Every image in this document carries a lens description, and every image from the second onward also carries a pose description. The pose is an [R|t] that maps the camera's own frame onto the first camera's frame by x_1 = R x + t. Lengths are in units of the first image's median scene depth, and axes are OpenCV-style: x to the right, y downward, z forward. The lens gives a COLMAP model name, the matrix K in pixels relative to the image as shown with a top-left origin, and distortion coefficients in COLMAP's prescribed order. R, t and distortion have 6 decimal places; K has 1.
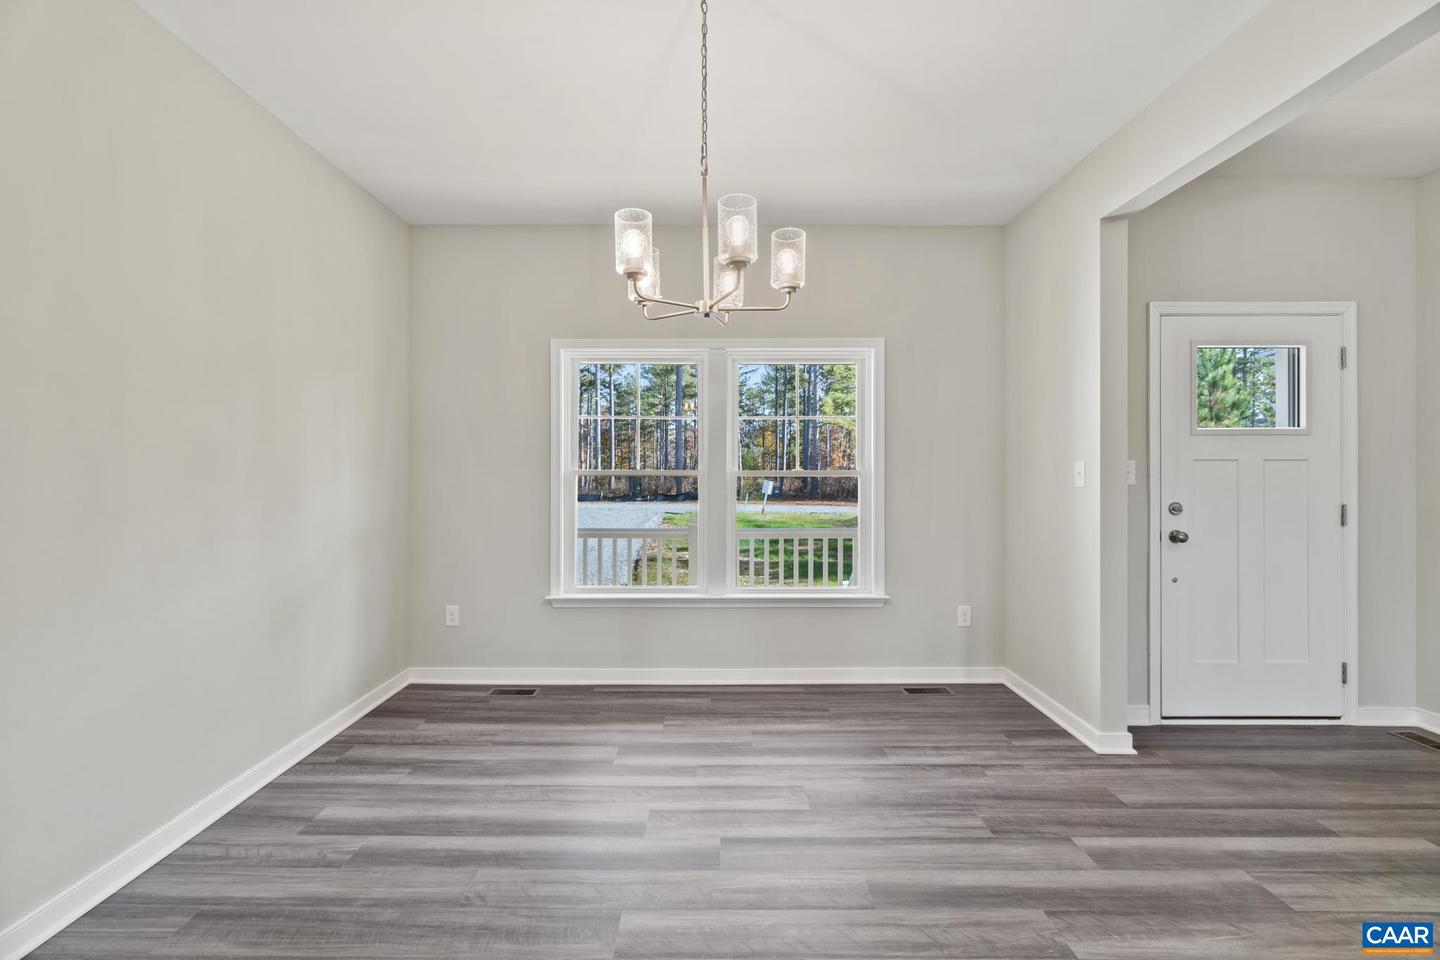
lens RADIAL K [[619.0, 0, 704.6], [0, 619.0, 485.8], [0, 0, 1]] dist [-0.003039, 0.000279]
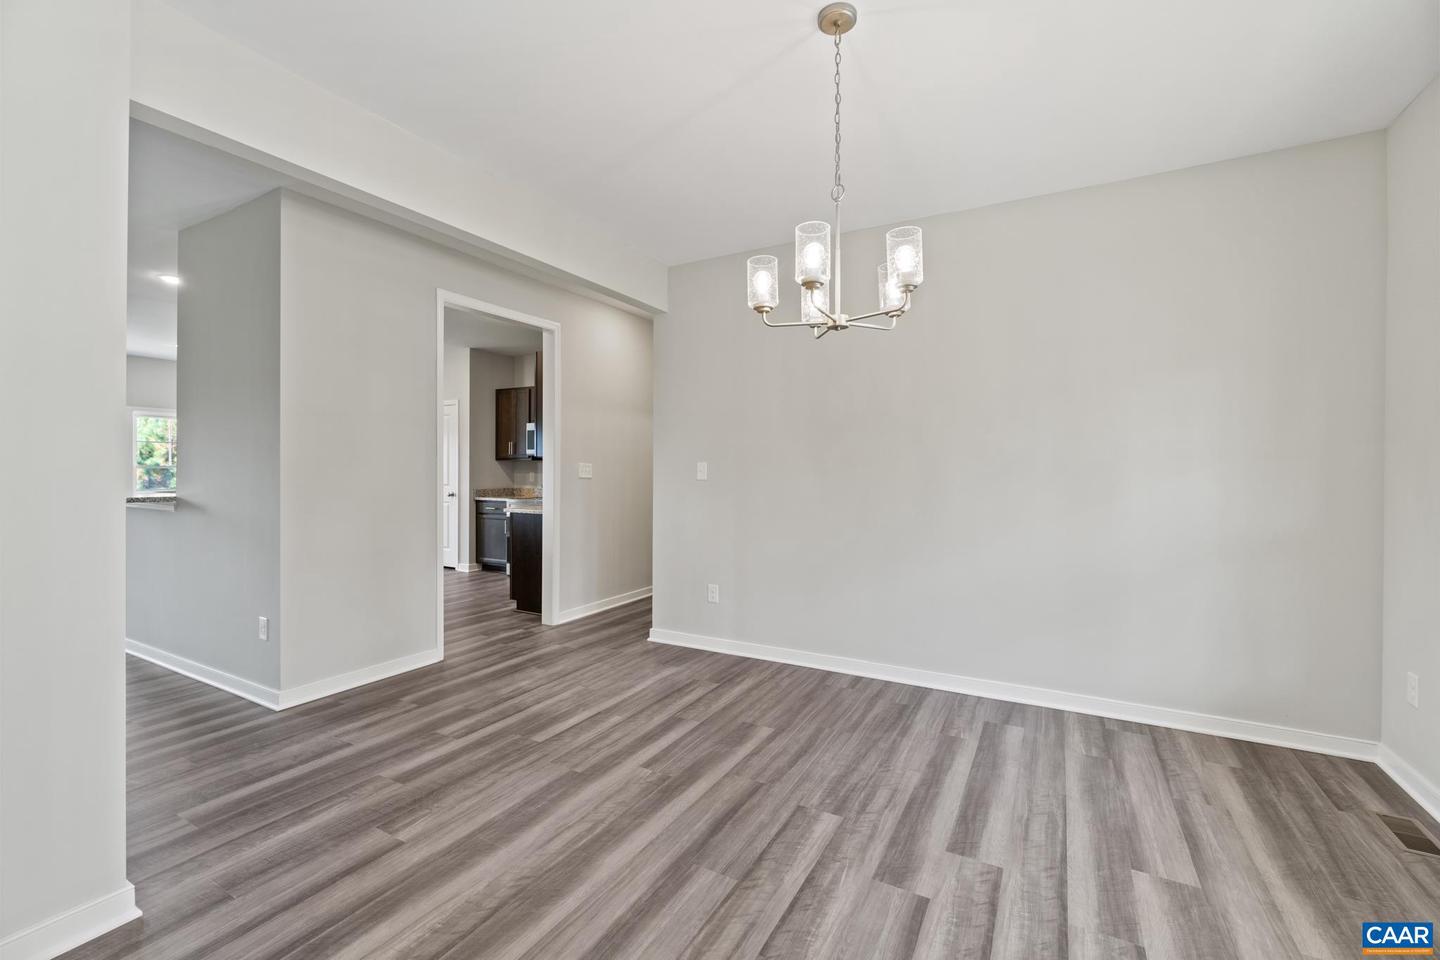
lens RADIAL K [[619.0, 0, 708.9], [0, 619.0, 476.6], [0, 0, 1]] dist [-0.003039, 0.000279]
pose [[-0.491829, 0.005301, -0.870676, 0.786822], [-0.024619, 0.999497, 0.019993, -0.015860], [0.870344, 0.031269, -0.491451, 0.980657]]
